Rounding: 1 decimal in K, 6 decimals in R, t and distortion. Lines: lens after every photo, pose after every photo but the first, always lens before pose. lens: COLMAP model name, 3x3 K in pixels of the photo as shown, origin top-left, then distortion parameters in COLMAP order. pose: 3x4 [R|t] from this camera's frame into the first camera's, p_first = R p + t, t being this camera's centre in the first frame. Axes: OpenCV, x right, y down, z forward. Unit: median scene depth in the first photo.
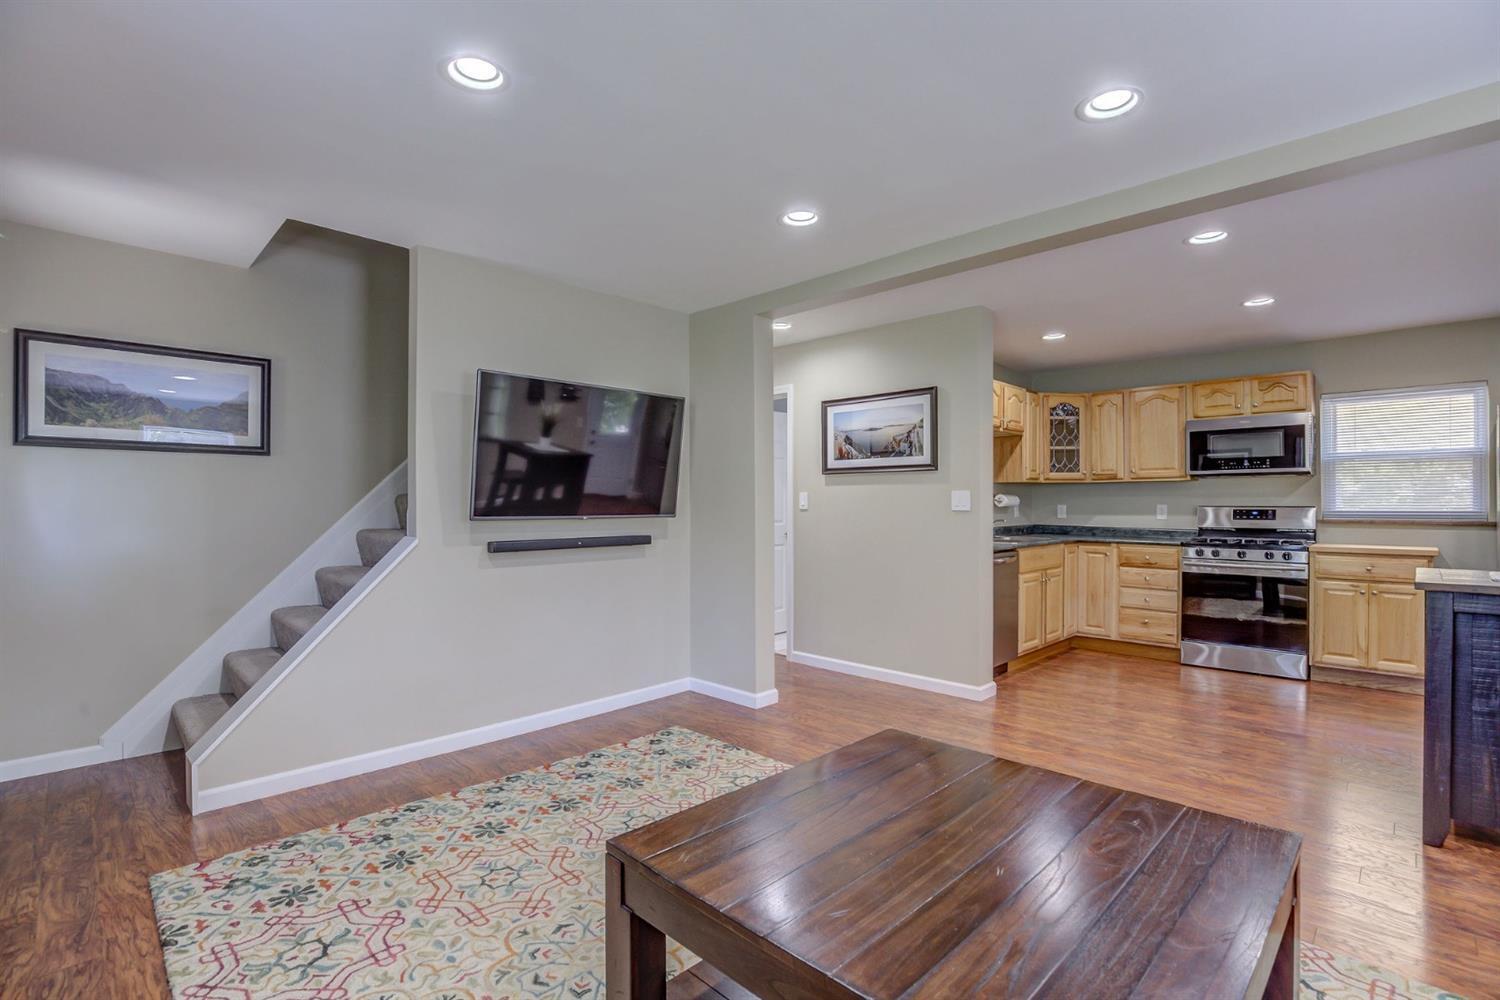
lens RADIAL K [[696.7, 0, 764.5], [0, 696.7, 495.4], [0, 0, 1]] dist [-0.034494, 0.000223]
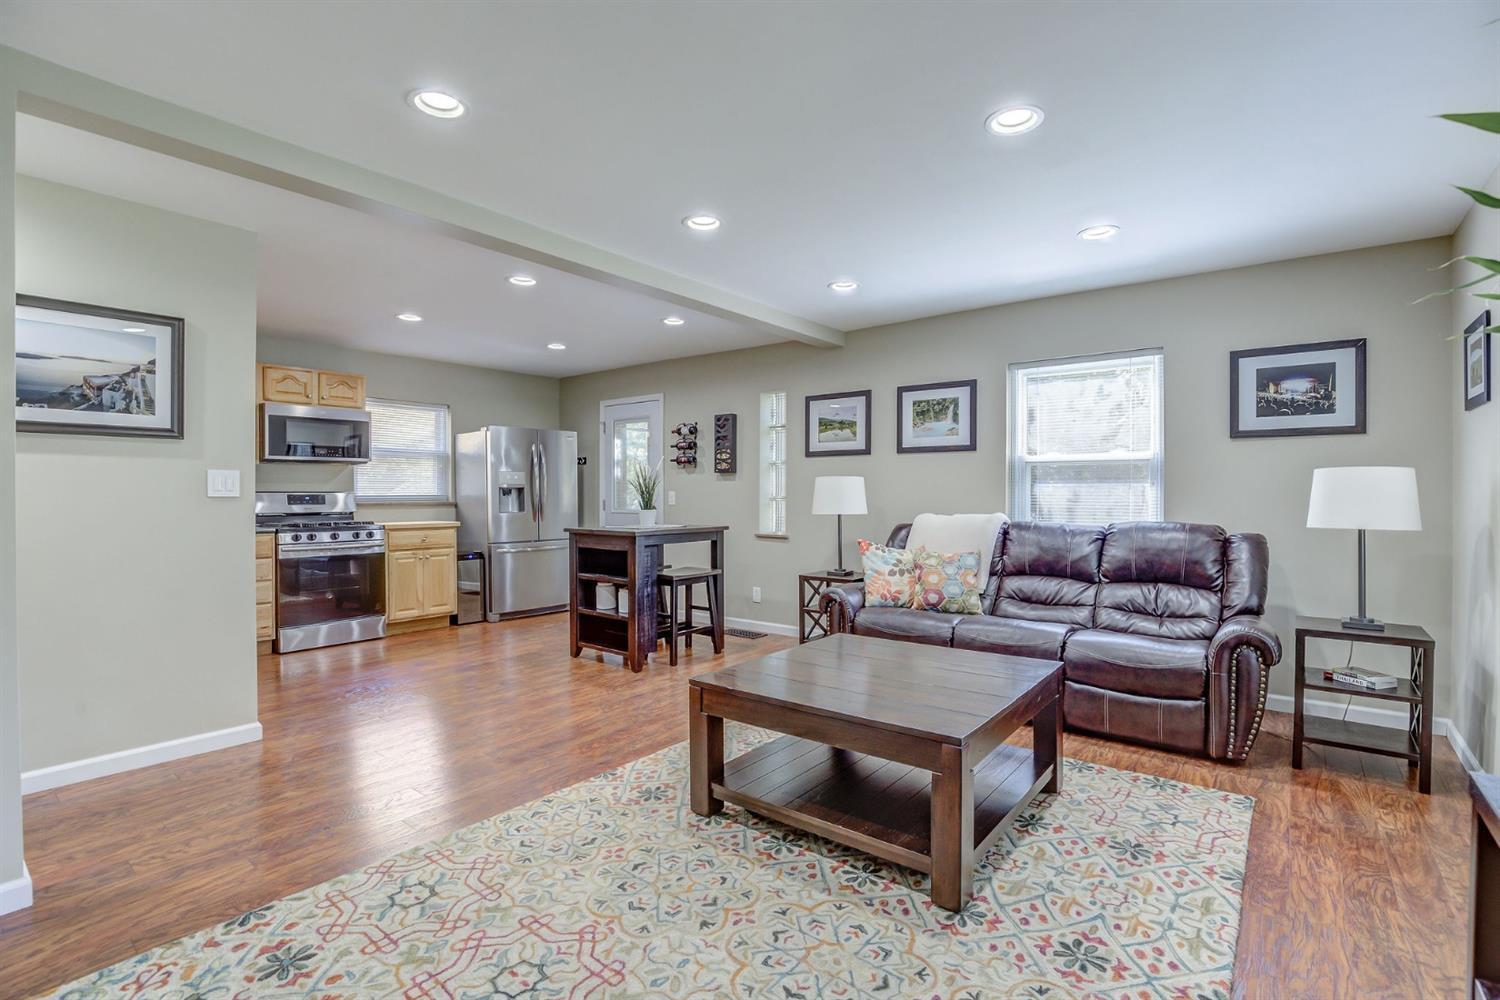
lens RADIAL K [[696.7, 0, 764.5], [0, 696.7, 495.4], [0, 0, 1]] dist [-0.034494, 0.000223]
pose [[-0.135326, -0.005212, 0.990787, -0.476614], [-0.015737, 0.999871, 0.003110, 0.008030], [-0.990676, -0.015171, -0.135391, 0.487922]]
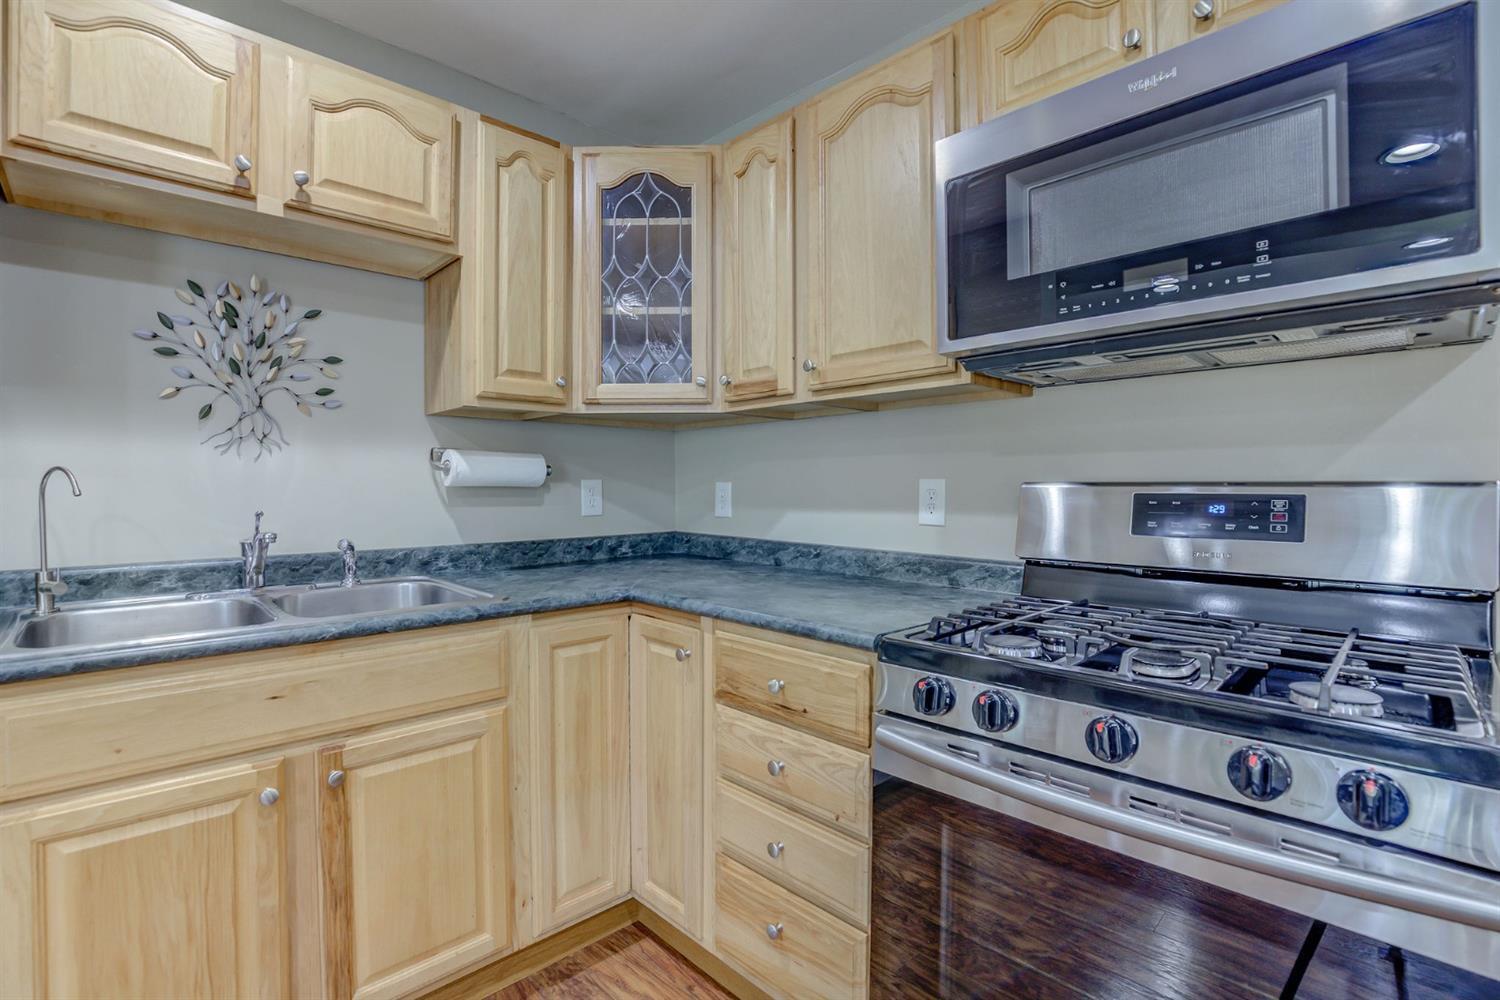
lens RADIAL K [[729.4, 0, 755.3], [0, 729.4, 484.4], [0, 0, 1]] dist [0.002132, 0.000214]
pose [[0.999995, -0.000877, -0.003096, 0.585569], [0.000914, 0.999925, 0.012184, 0.013557], [0.003085, -0.012186, 0.999921, 0.780947]]
